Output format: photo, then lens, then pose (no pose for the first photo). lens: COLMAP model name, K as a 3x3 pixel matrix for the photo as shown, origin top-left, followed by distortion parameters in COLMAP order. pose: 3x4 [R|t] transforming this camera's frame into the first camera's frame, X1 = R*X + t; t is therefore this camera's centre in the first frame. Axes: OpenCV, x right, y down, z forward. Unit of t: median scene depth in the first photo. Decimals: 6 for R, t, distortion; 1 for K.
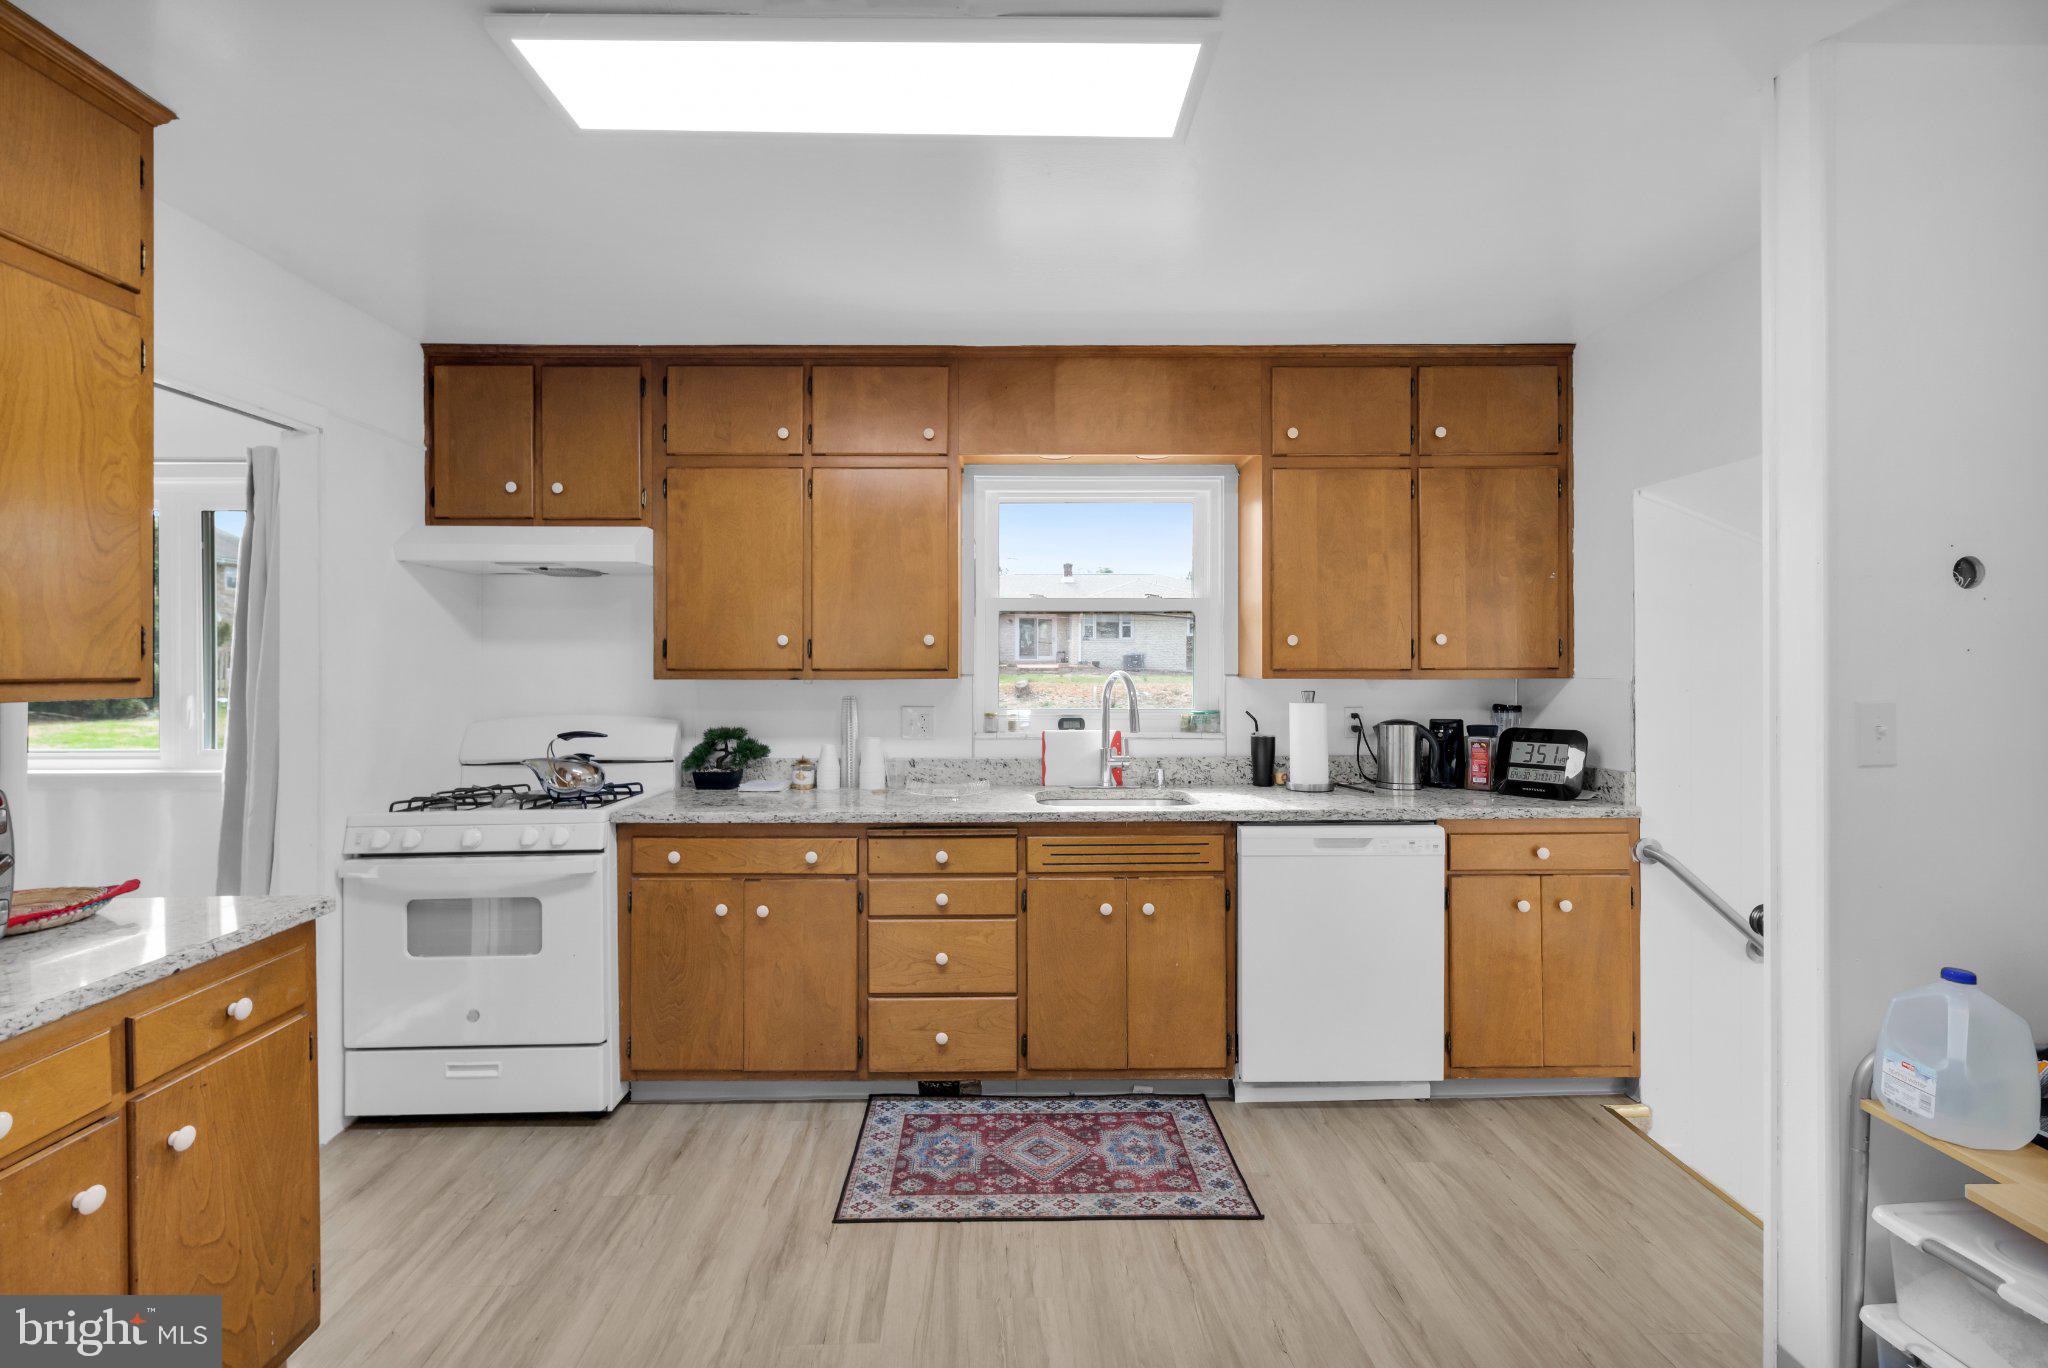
lens RADIAL K [[886.3, 0, 1004.9], [0, 886.3, 661.9], [0, 0, 1]] dist [-0.000876, -0.001076]
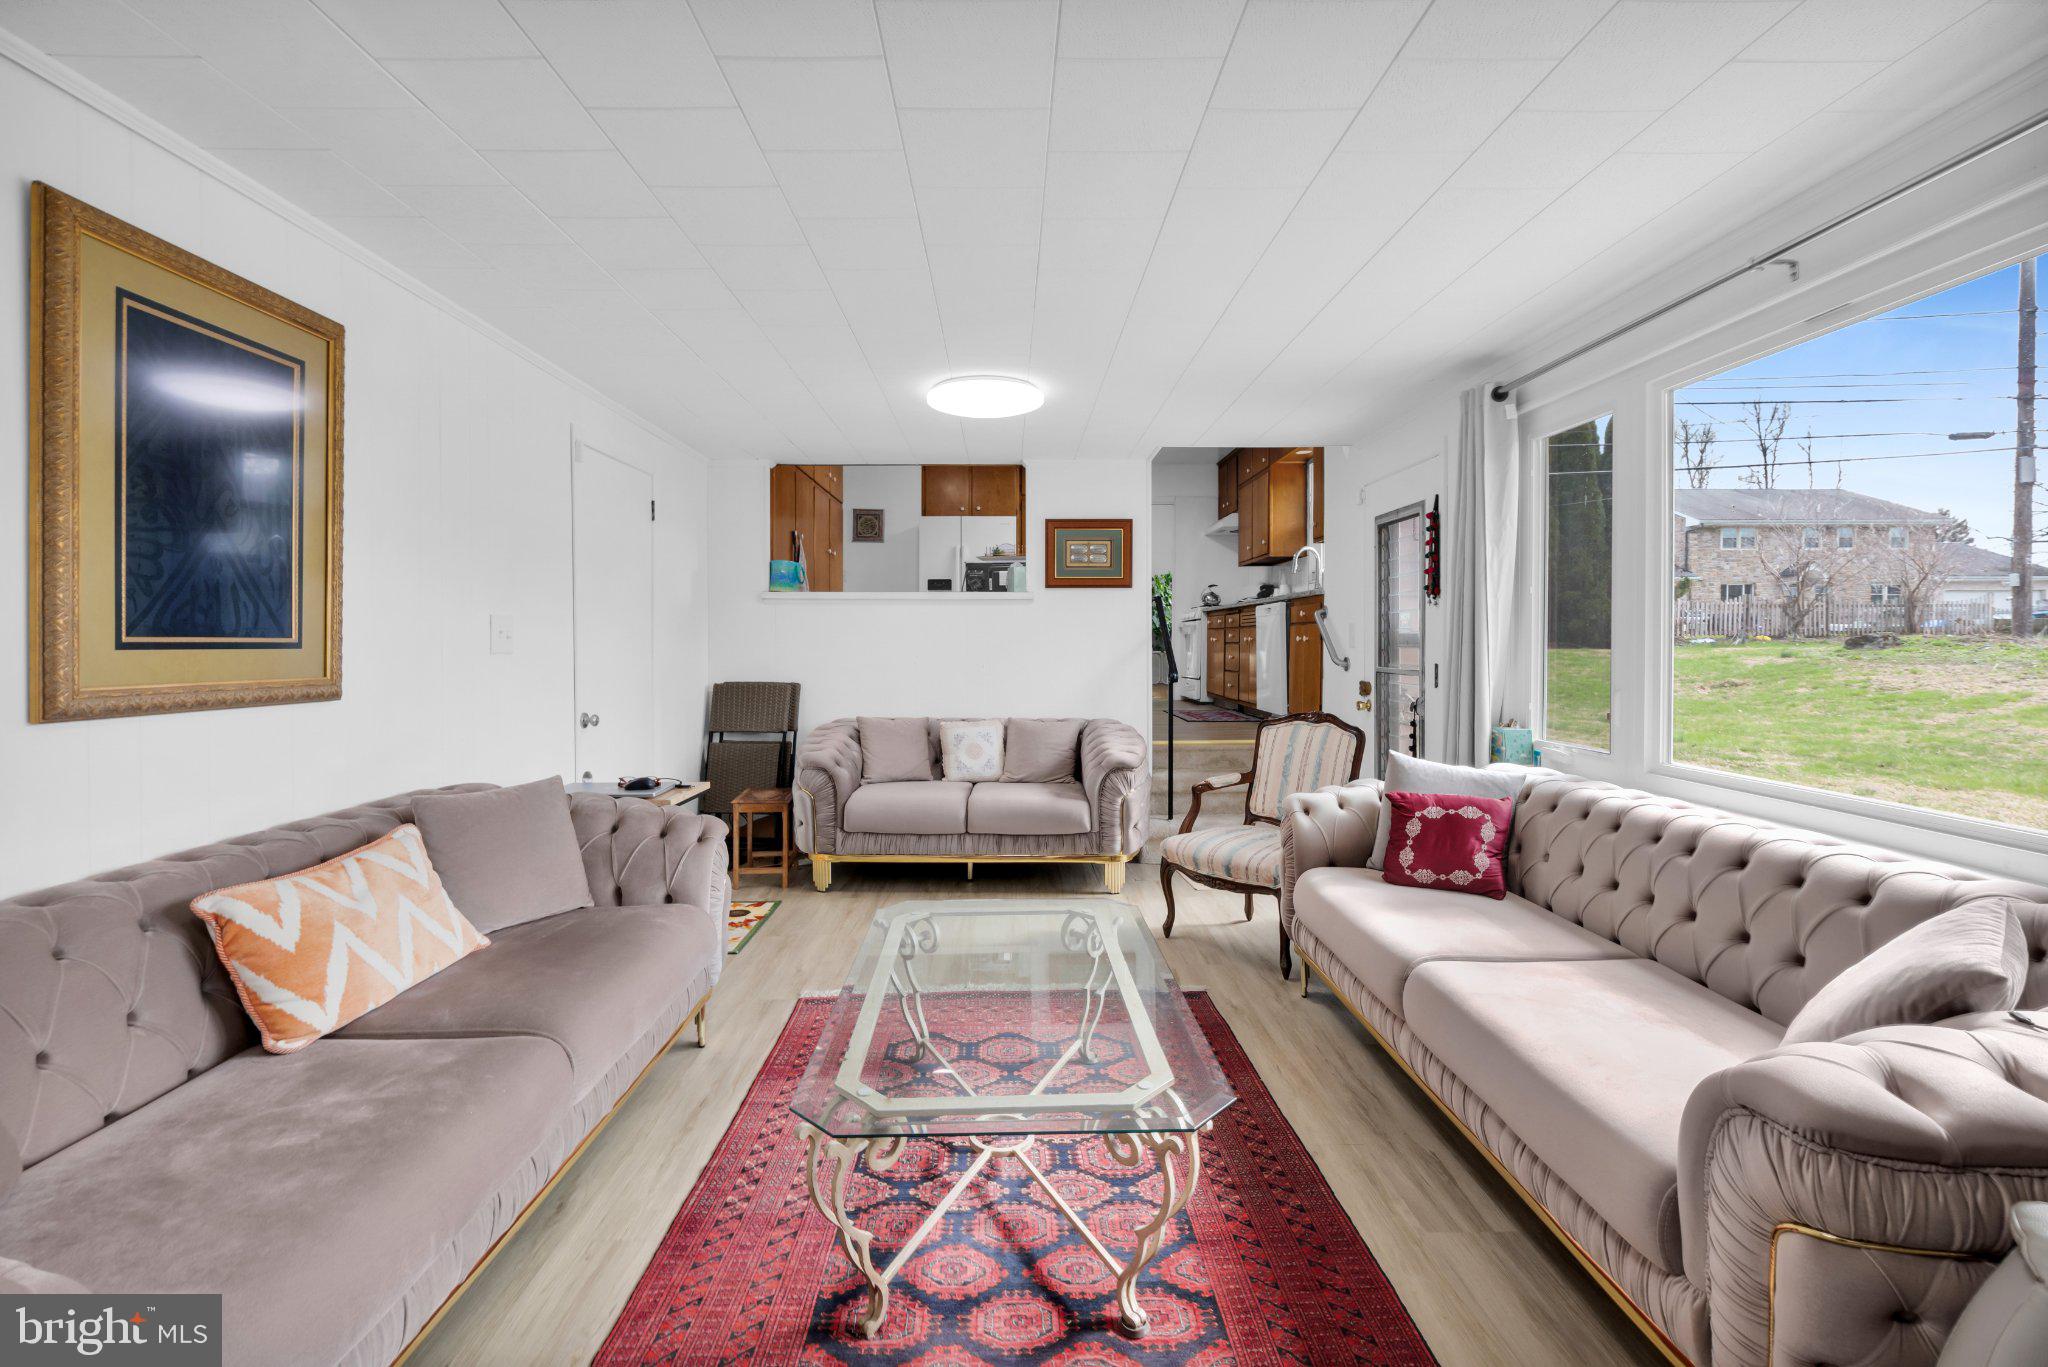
lens RADIAL K [[891.2, 0, 1020.1], [0, 891.2, 678.1], [0, 0, 1]] dist [-0.001788, -0.000479]
pose [[0.008334, 0.043351, -0.999025, 2.678685], [0.004882, 0.999046, 0.043393, 0.269837], [0.999953, -0.005239, 0.008115, 0.307632]]
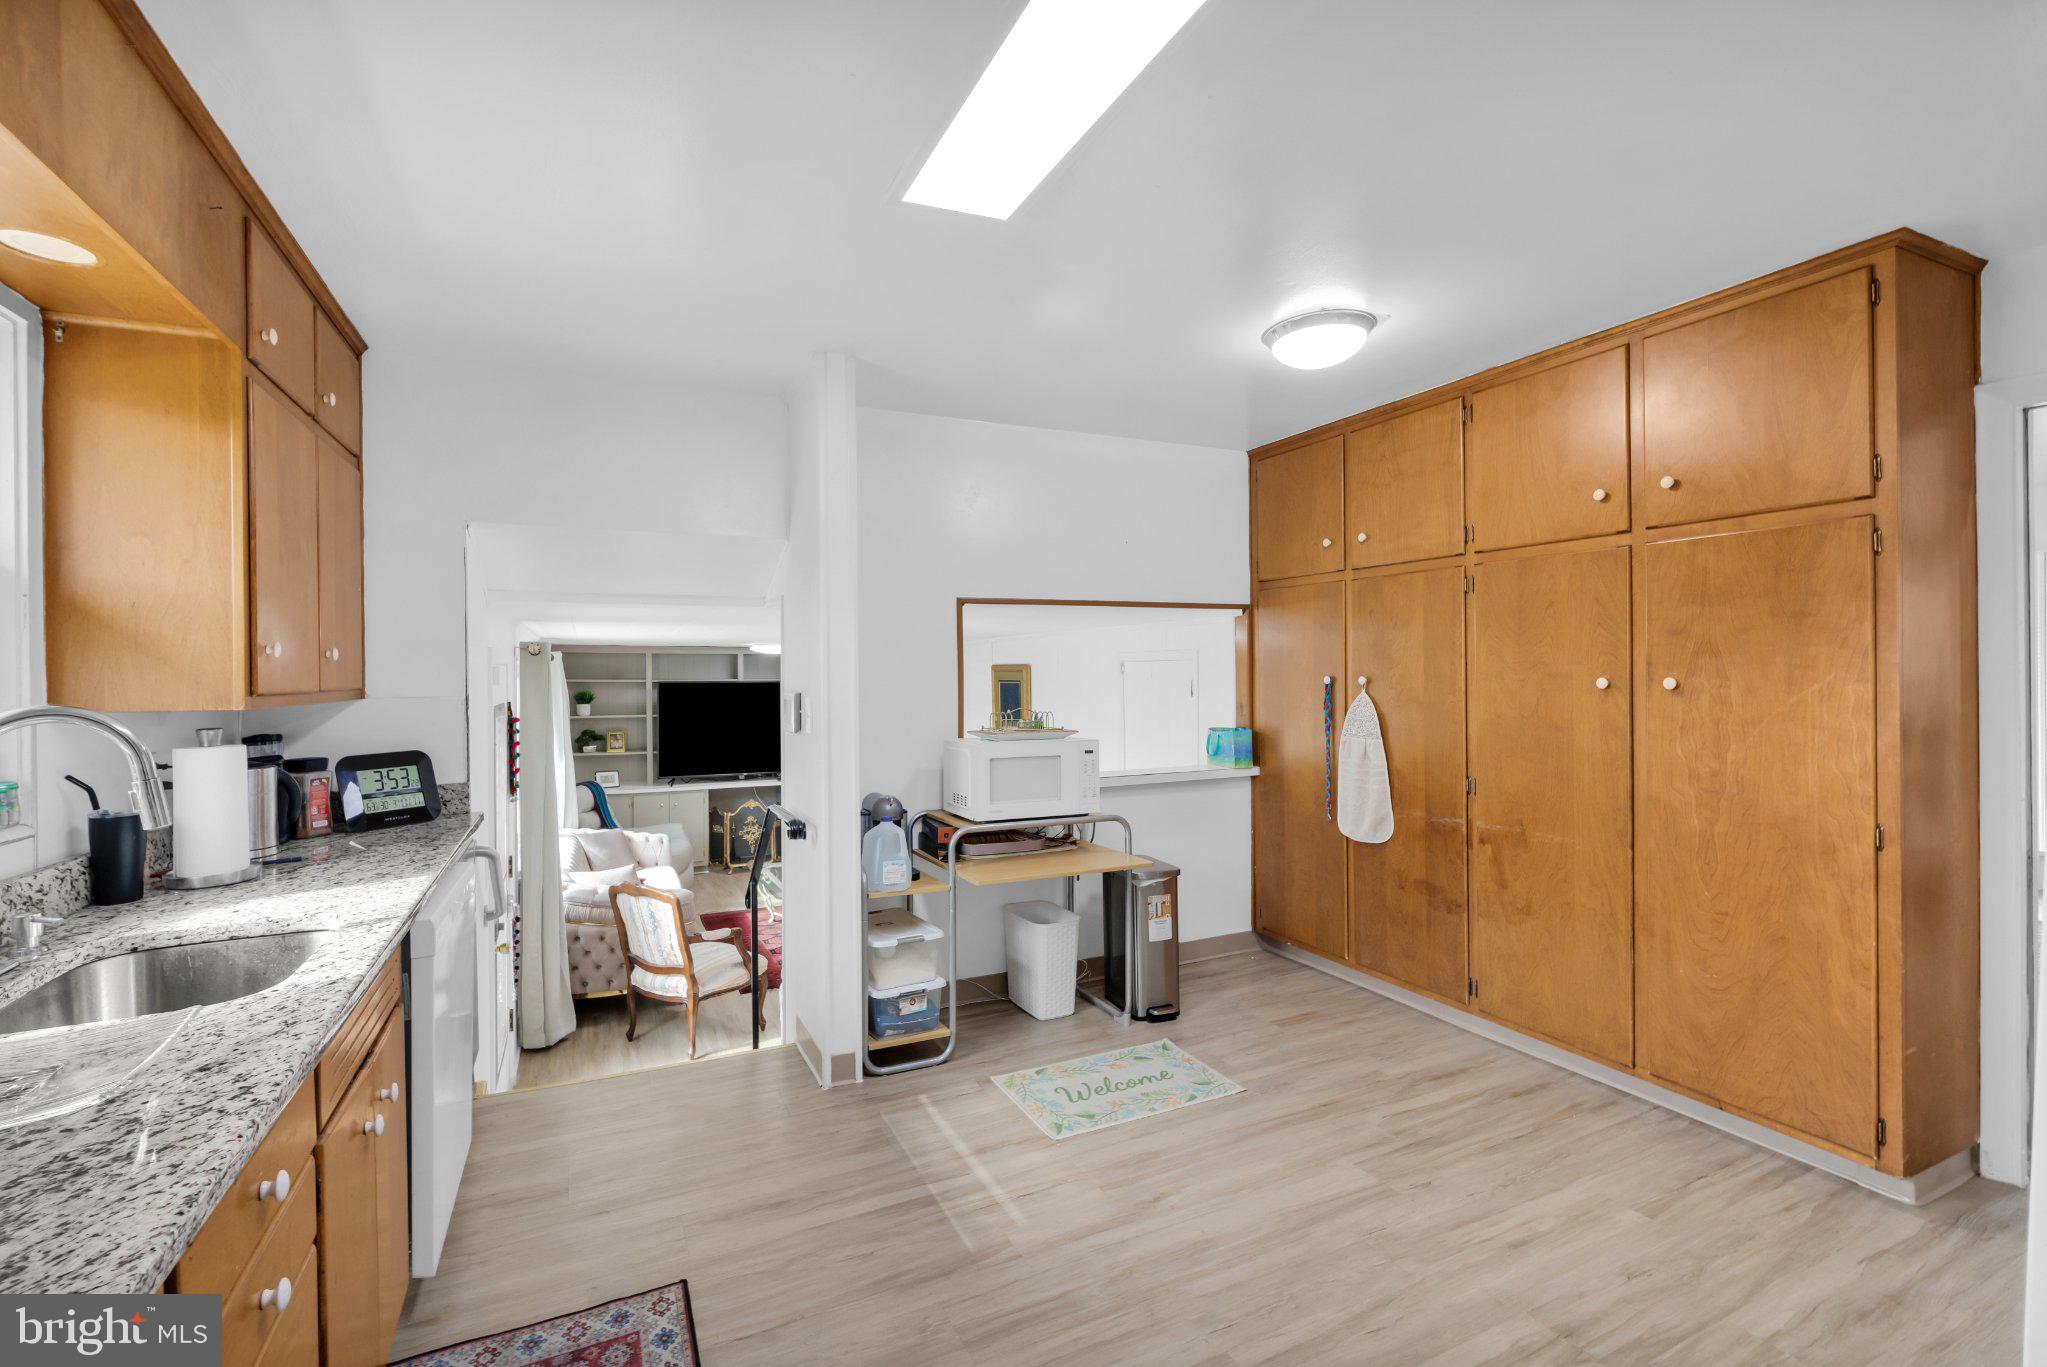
lens RADIAL K [[884.3, 0, 984.3], [0, 884.3, 676.2], [0, 0, 1]] dist [0.000231, -0.000137]
pose [[-0.400256, 0.001632, 0.916402, -0.536946], [0.009494, 0.999952, 0.002366, -0.002207], [-0.916354, 0.009647, -0.400253, 0.848868]]
